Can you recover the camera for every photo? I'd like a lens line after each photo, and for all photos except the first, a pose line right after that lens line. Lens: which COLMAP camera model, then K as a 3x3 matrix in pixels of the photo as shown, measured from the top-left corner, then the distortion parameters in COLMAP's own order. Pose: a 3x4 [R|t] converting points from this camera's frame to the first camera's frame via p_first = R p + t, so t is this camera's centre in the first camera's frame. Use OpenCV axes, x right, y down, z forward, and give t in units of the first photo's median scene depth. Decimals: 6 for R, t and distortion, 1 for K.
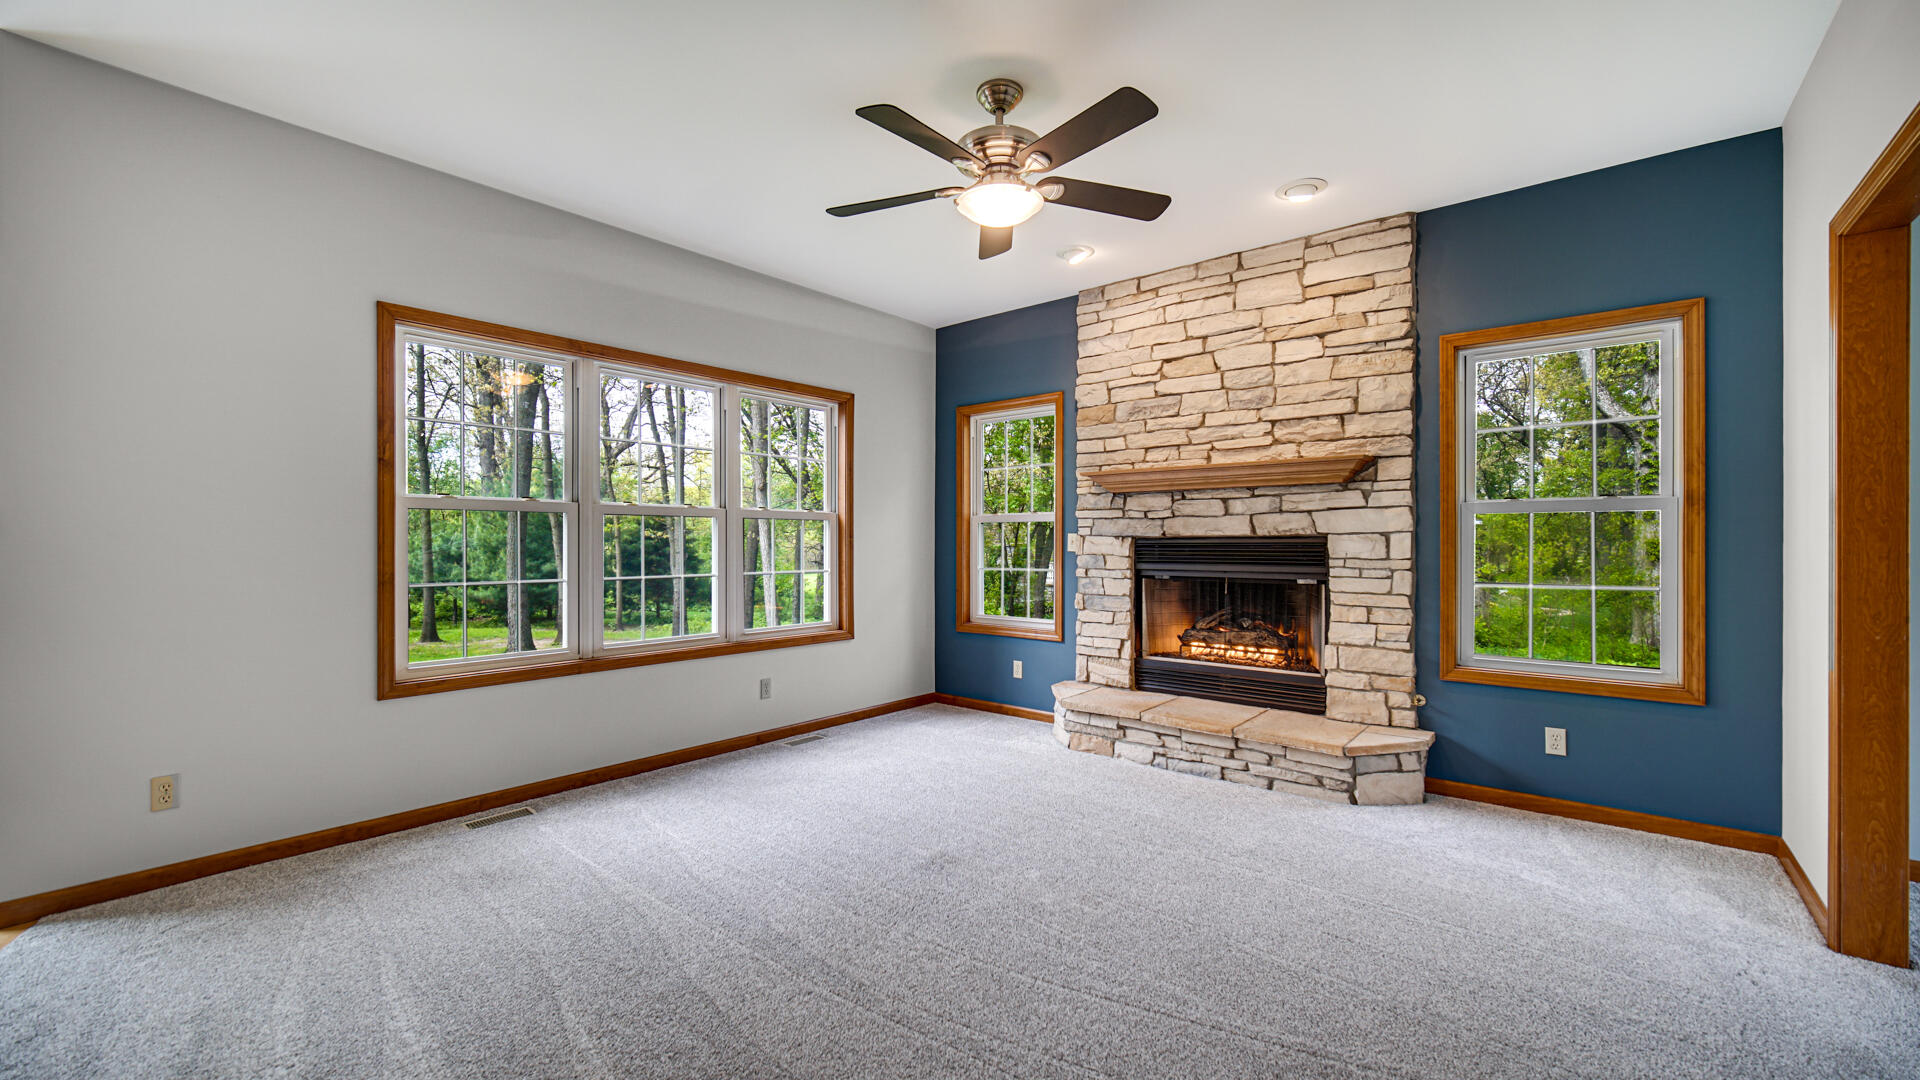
lens RADIAL K [[755.4, 0, 953.3], [0, 755.4, 543.2], [0, 0, 1]] dist [-0.006646, 0.000676]
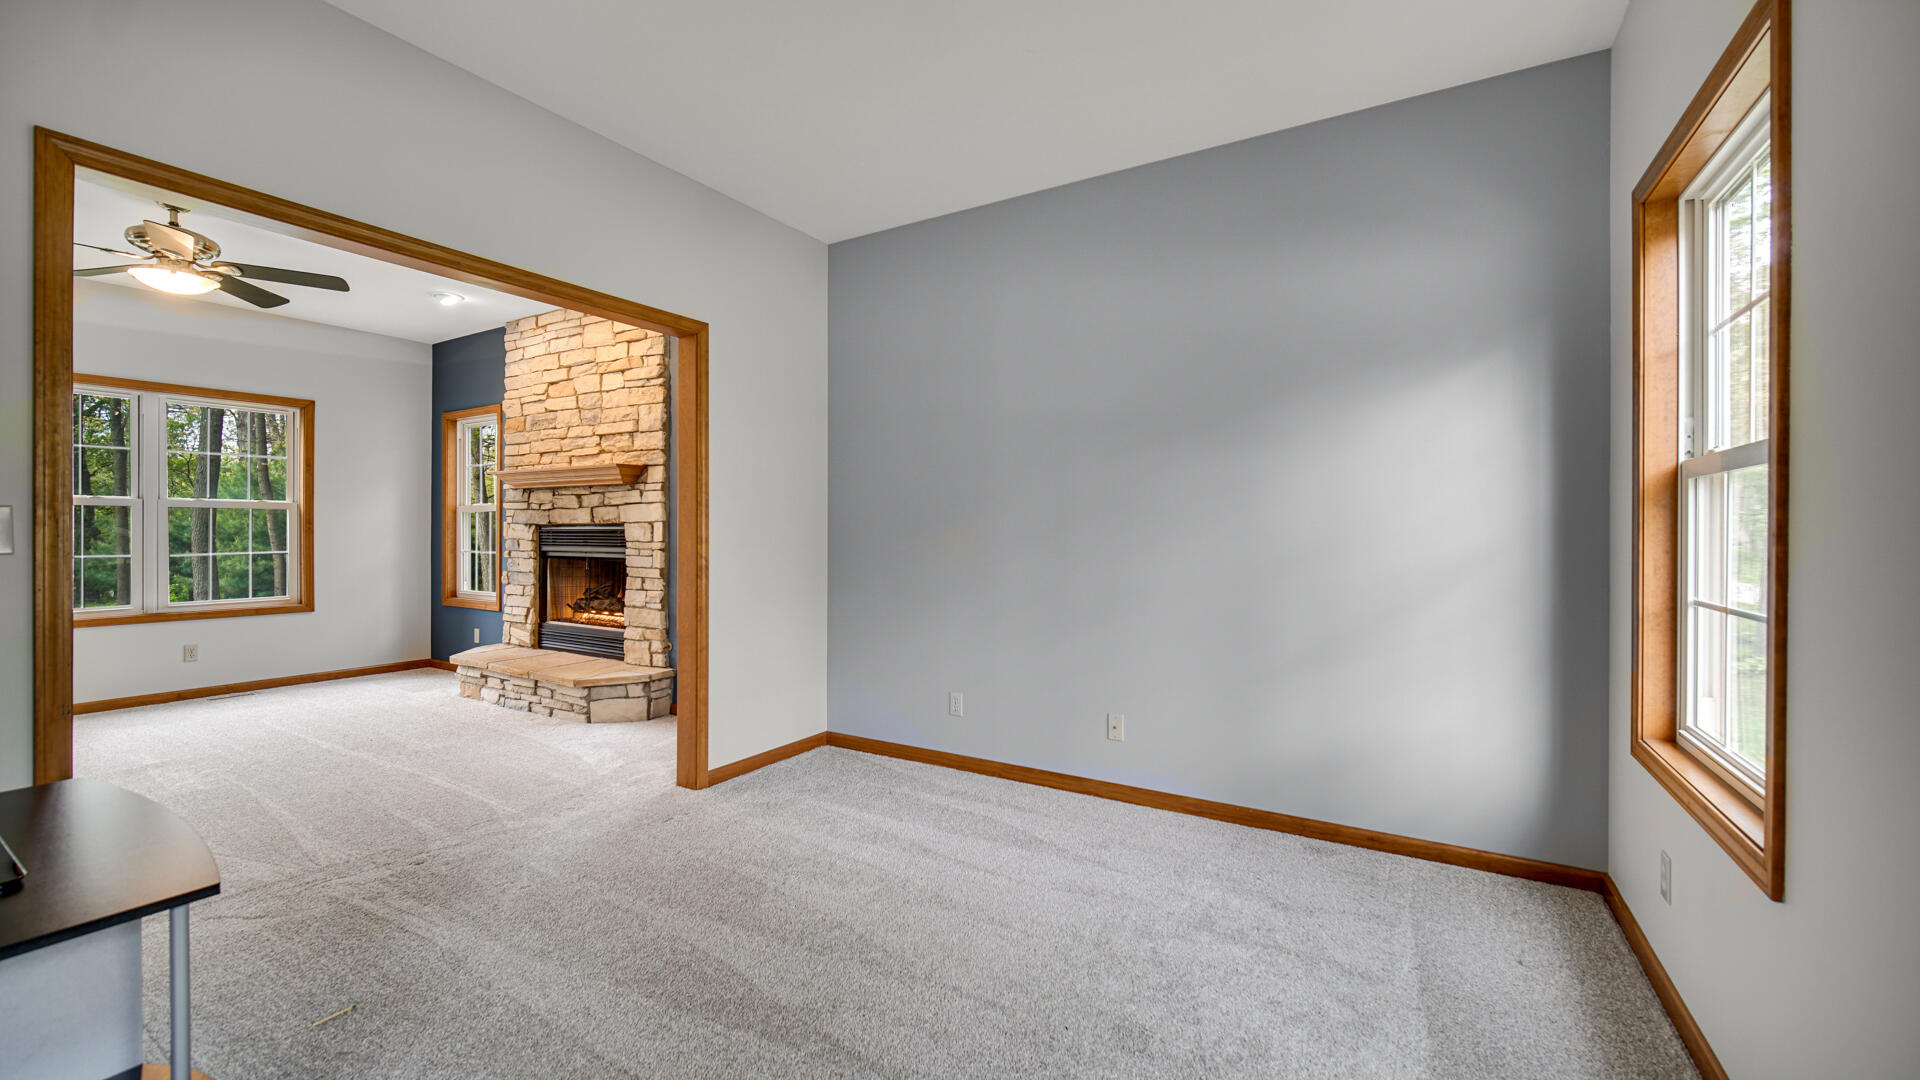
lens RADIAL K [[755.4, 0, 945.1], [0, 755.4, 530.3], [0, 0, 1]] dist [-0.006646, 0.000676]
pose [[0.987501, 0.001158, 0.157611, 0.775672], [-0.001293, 0.999999, 0.000757, -0.000895], [-0.157610, -0.000952, 0.987501, -0.356743]]
